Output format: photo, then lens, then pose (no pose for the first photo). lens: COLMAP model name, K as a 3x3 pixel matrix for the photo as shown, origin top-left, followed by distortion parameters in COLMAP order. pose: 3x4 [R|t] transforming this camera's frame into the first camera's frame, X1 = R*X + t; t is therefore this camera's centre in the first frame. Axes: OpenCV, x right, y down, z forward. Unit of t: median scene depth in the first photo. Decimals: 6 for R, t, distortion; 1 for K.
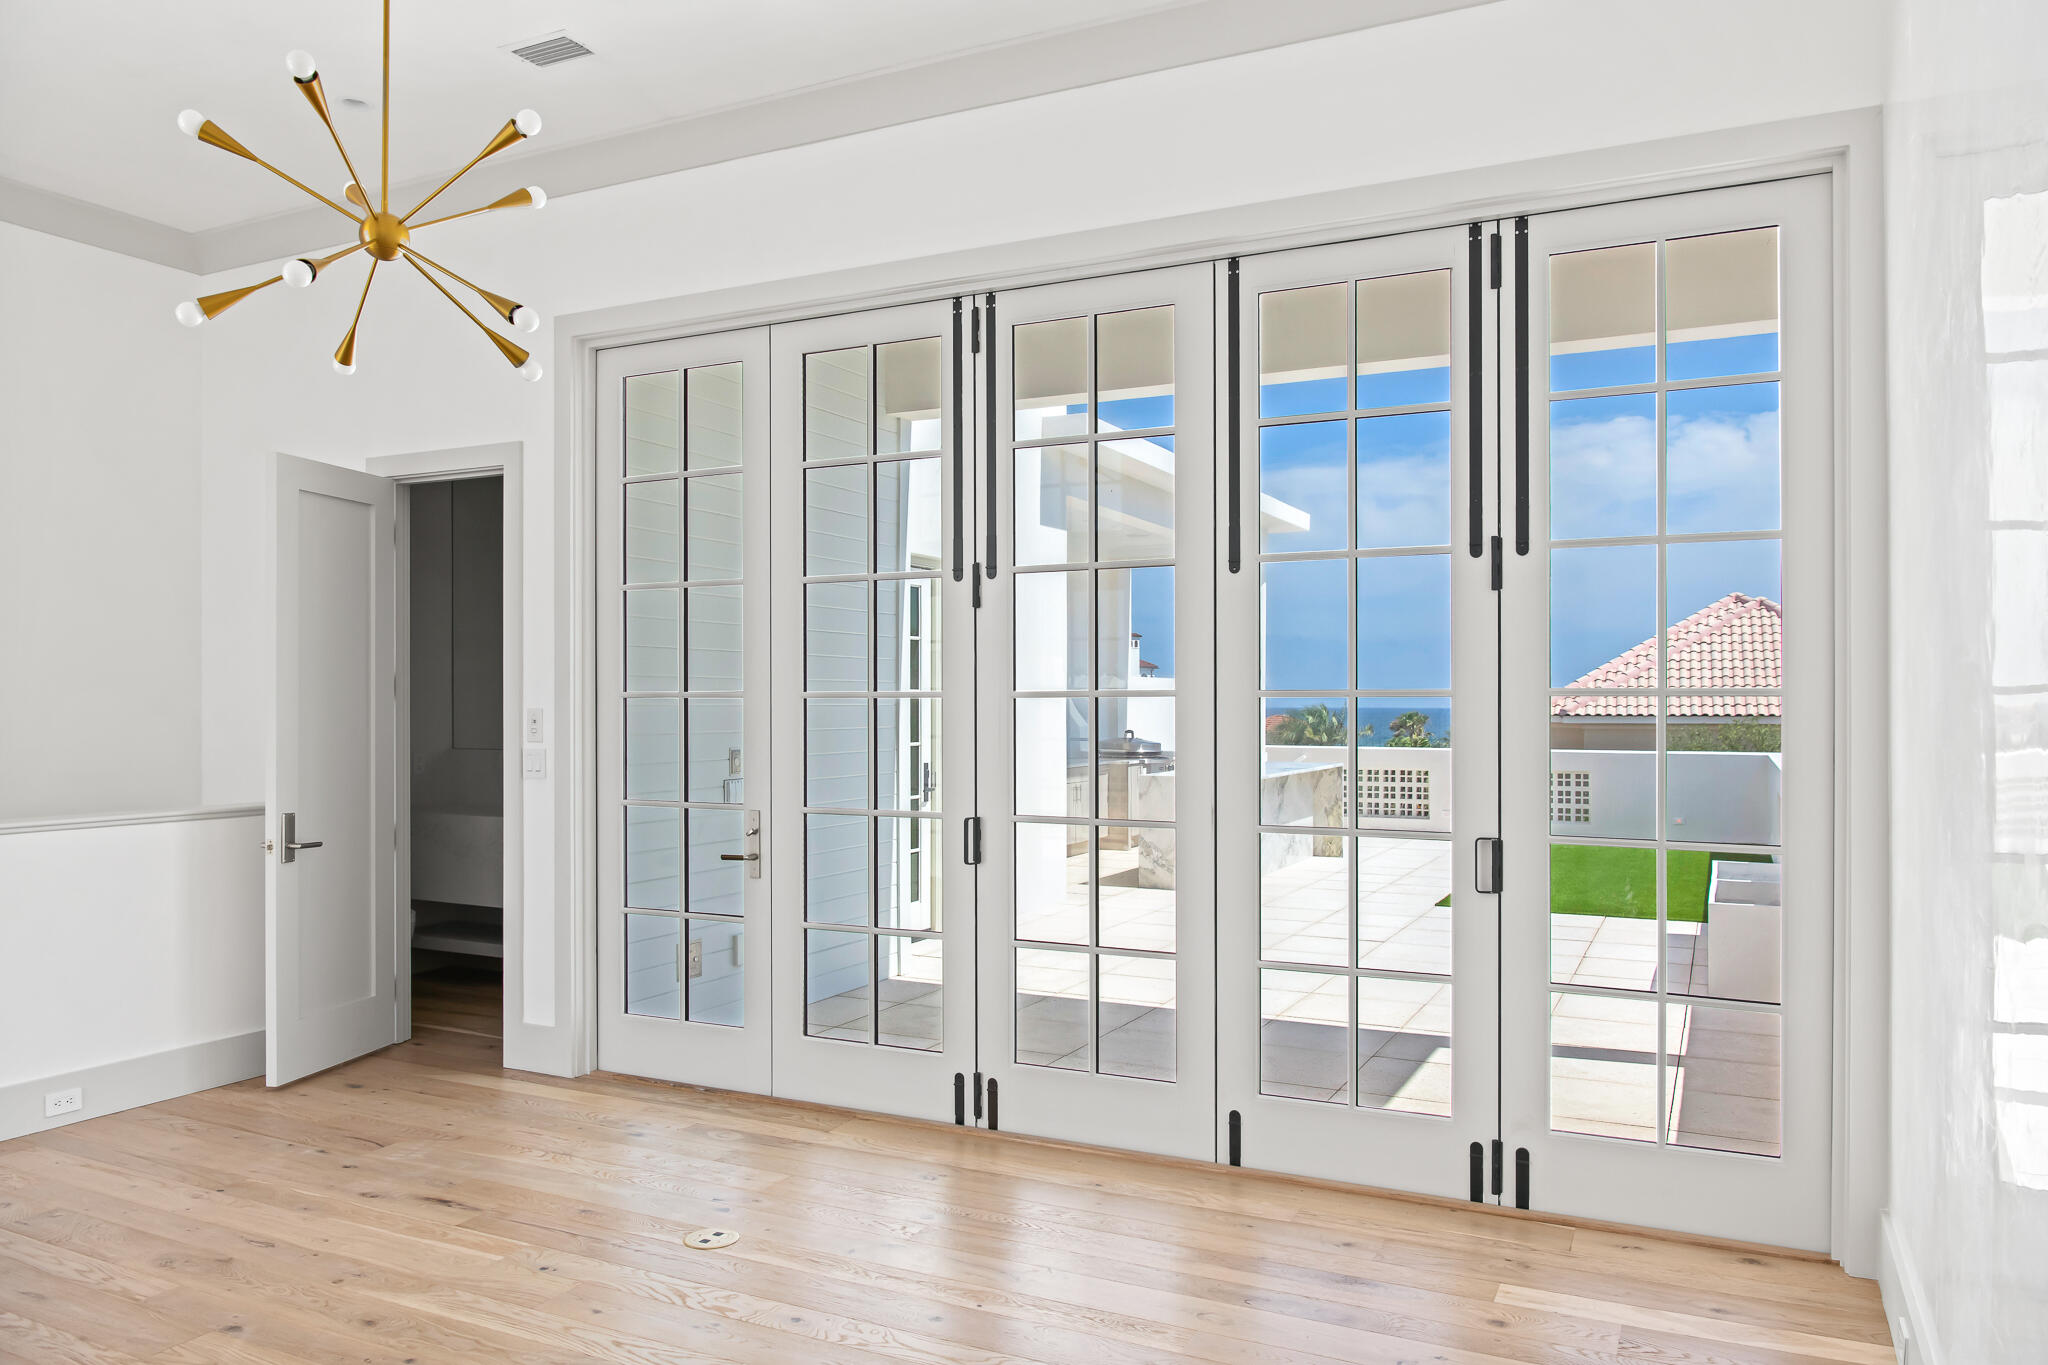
lens RADIAL K [[1413.0, 0, 1021.6], [0, 1413.0, 684.5], [0, 0, 1]] dist [-0.002138, -0.002419]
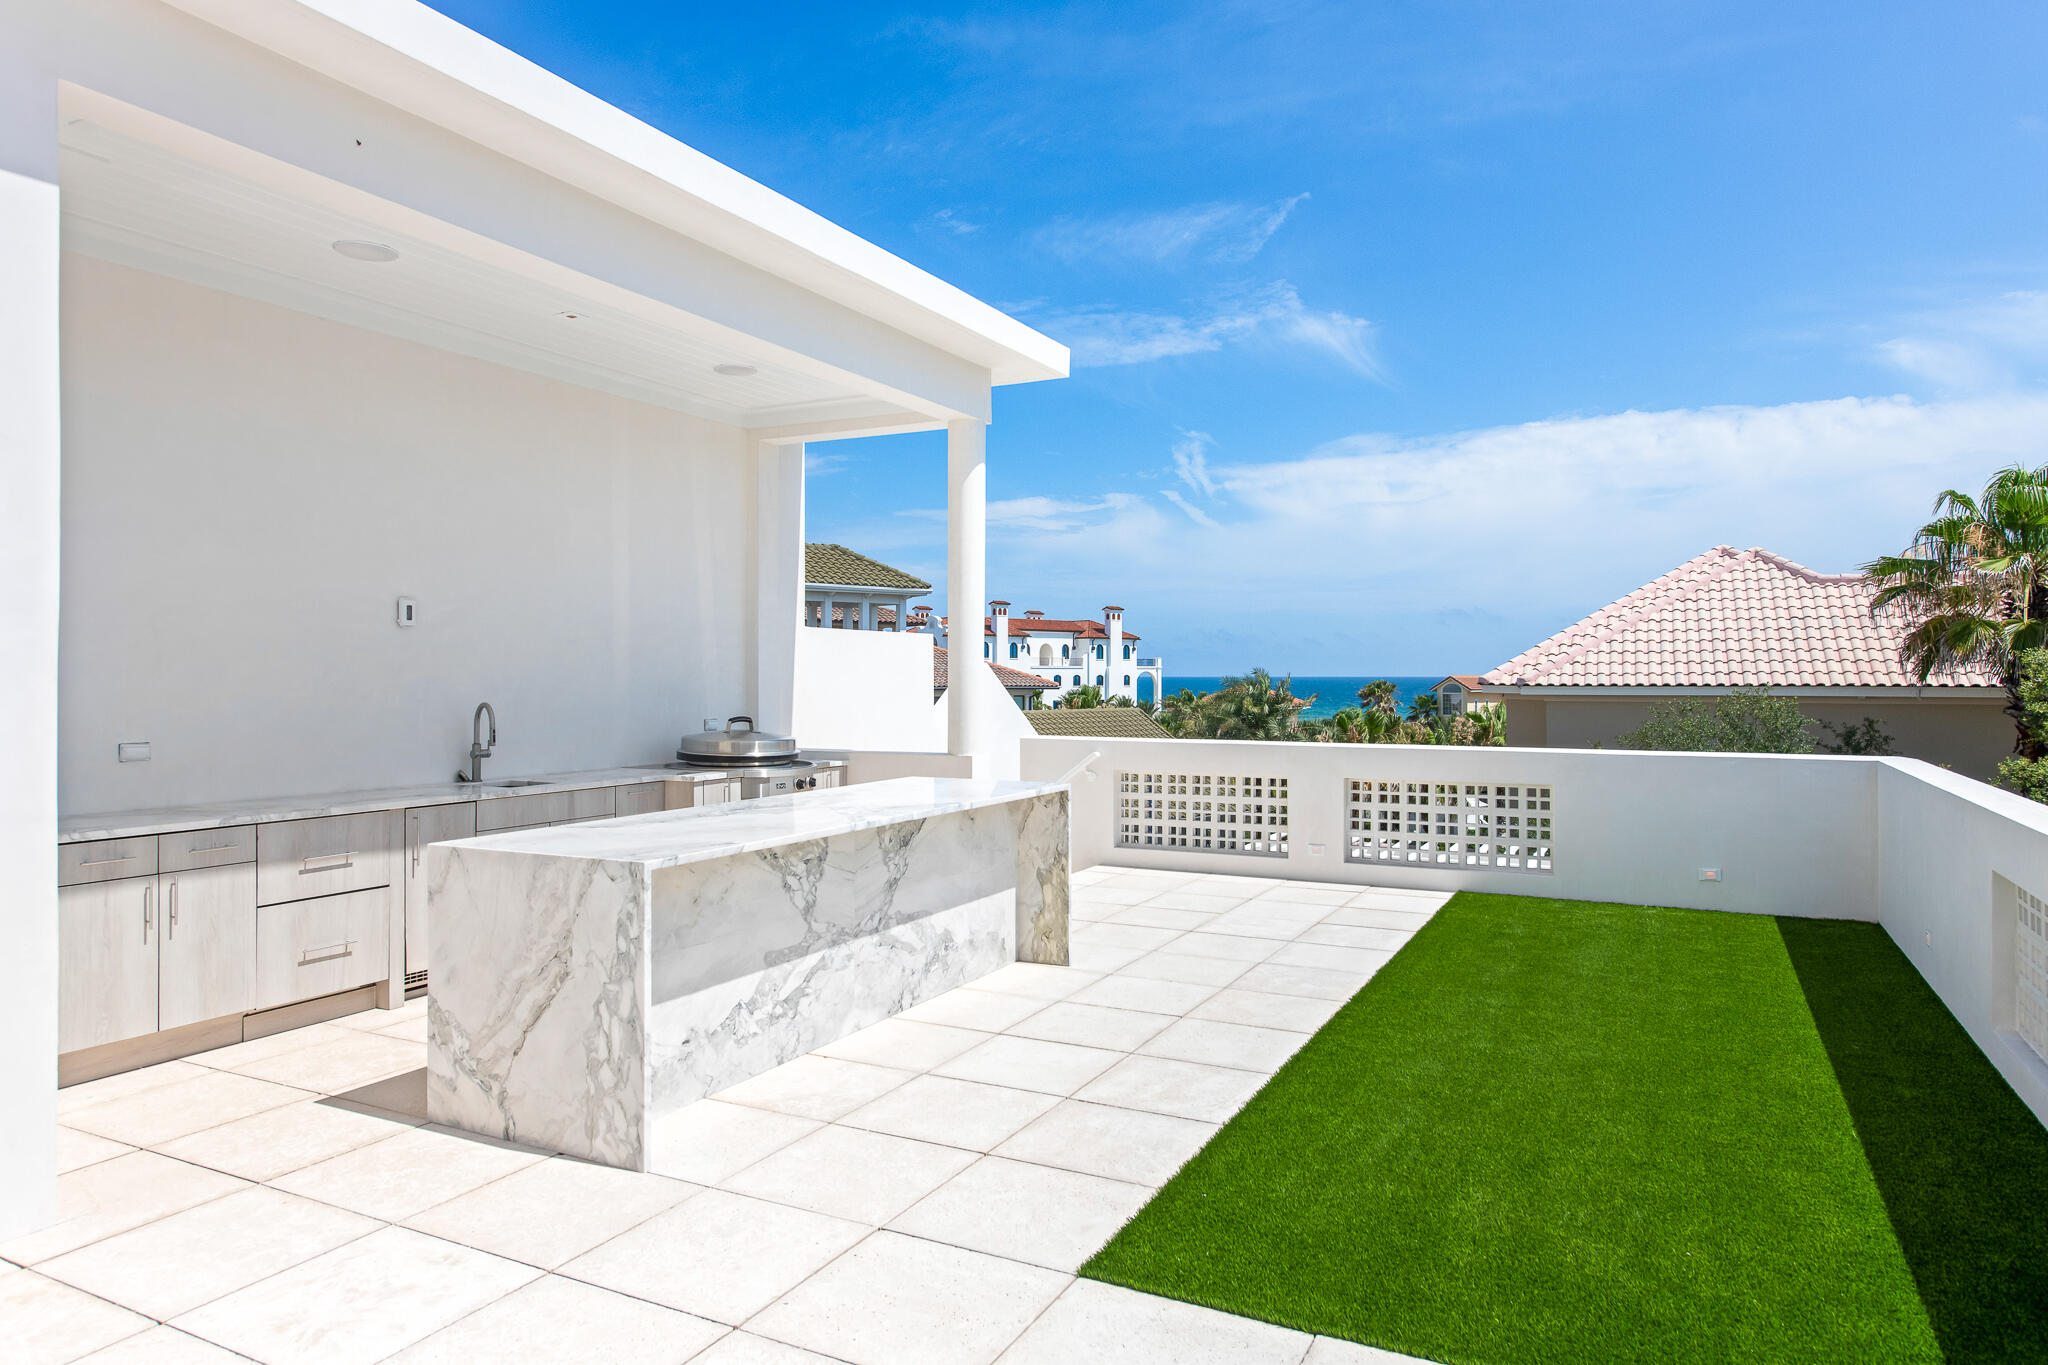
lens RADIAL K [[1261.0, 0, 1017.6], [0, 1261.0, 682.5], [0, 0, 1]] dist [0.002923, 0.001645]
pose [[0.999818, -0.001565, -0.018995, 0.095064], [0.001952, 0.999791, 0.020372, 0.003962], [0.018960, -0.020405, 0.999612, 0.235922]]
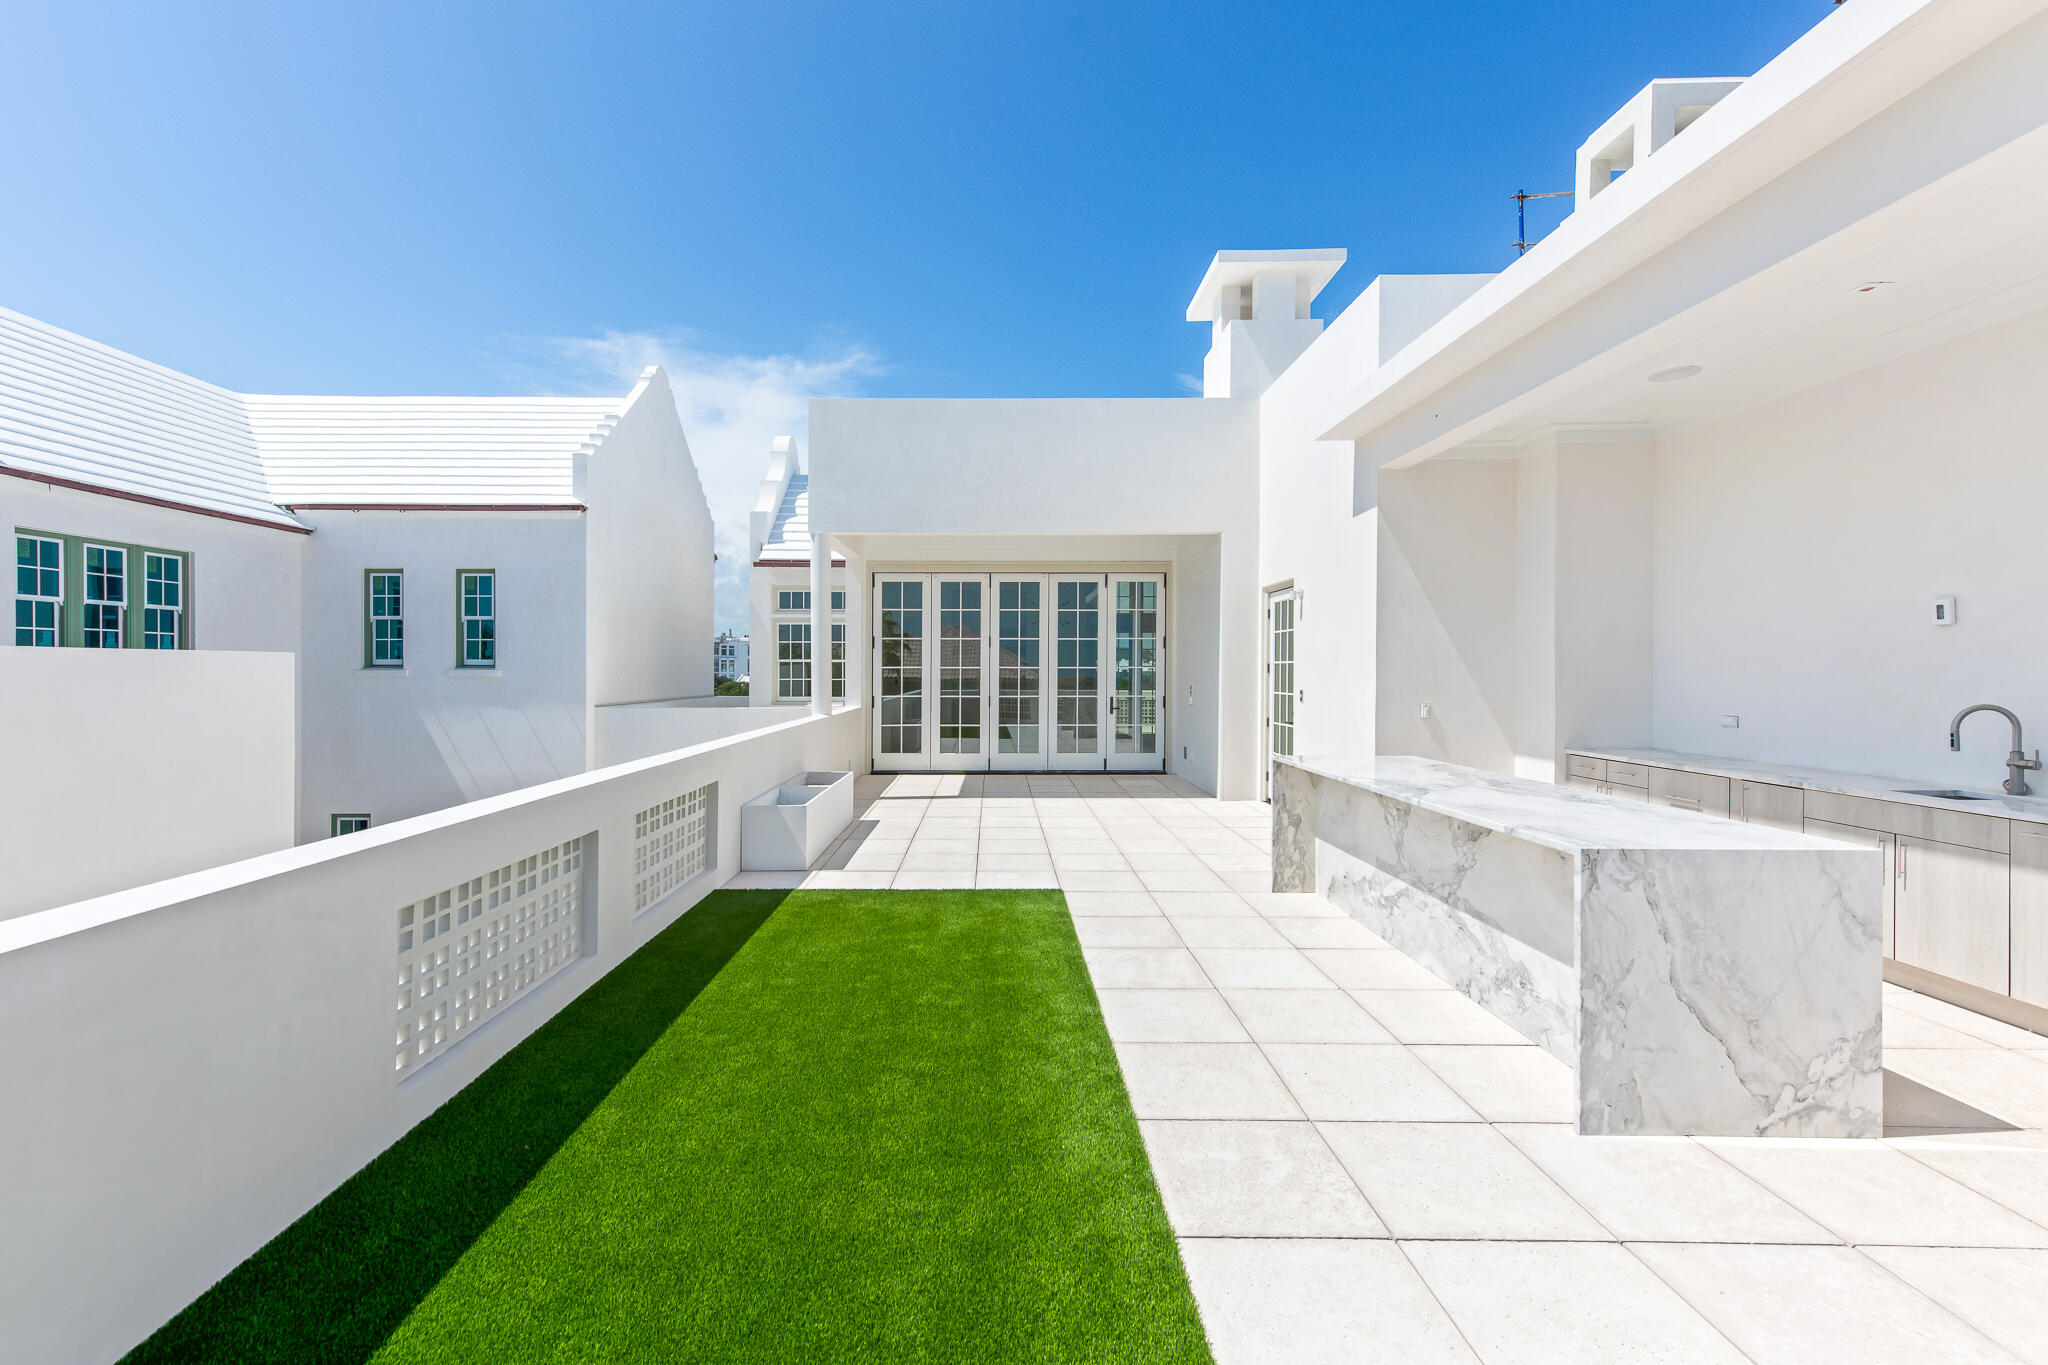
lens RADIAL K [[889.1, 0, 1012.8], [0, 889.1, 679.6], [0, 0, 1]] dist [-0.000151, -0.000022]
pose [[-0.889800, 0.005019, -0.456324, 0.206355], [0.008805, 0.999942, -0.006170, 0.007562], [0.456267, -0.009508, -0.889792, 0.529169]]
